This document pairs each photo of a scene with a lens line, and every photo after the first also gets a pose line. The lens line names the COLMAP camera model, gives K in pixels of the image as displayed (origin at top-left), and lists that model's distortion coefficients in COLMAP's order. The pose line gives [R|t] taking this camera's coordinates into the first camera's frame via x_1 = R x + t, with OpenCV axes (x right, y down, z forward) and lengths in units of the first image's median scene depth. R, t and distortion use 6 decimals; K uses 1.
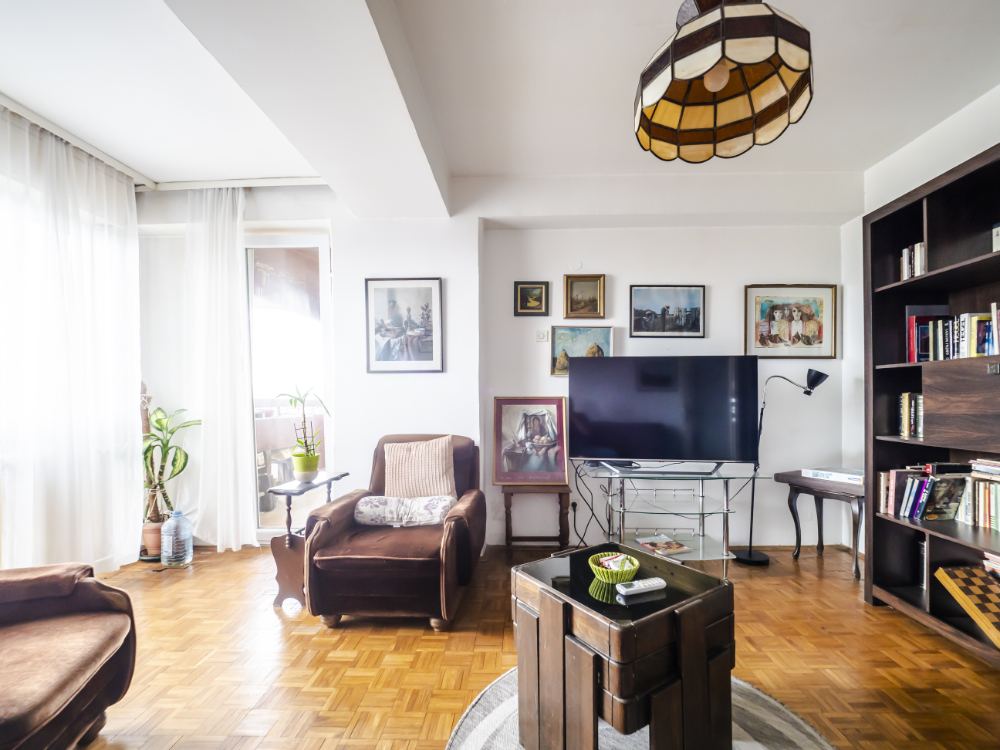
lens RADIAL K [[426.8, 0, 492.6], [0, 426.8, 397.3], [0, 0, 1]] dist [-0.013887, 0.003208]
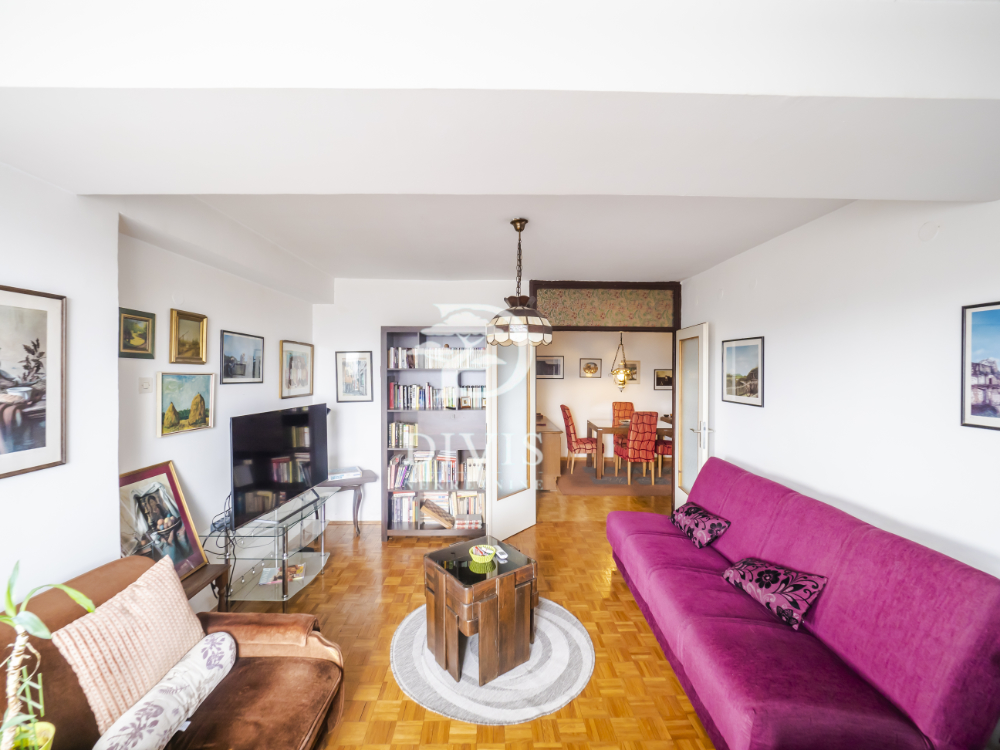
lens RADIAL K [[426.8, 0, 499.6], [0, 426.8, 370.2], [0, 0, 1]] dist [-0.013887, 0.003208]
pose [[-0.061540, -0.000622, 0.998104, -0.672365], [0.003486, 0.999994, 0.000838, -0.171871], [-0.998099, 0.003531, -0.061538, 0.437191]]
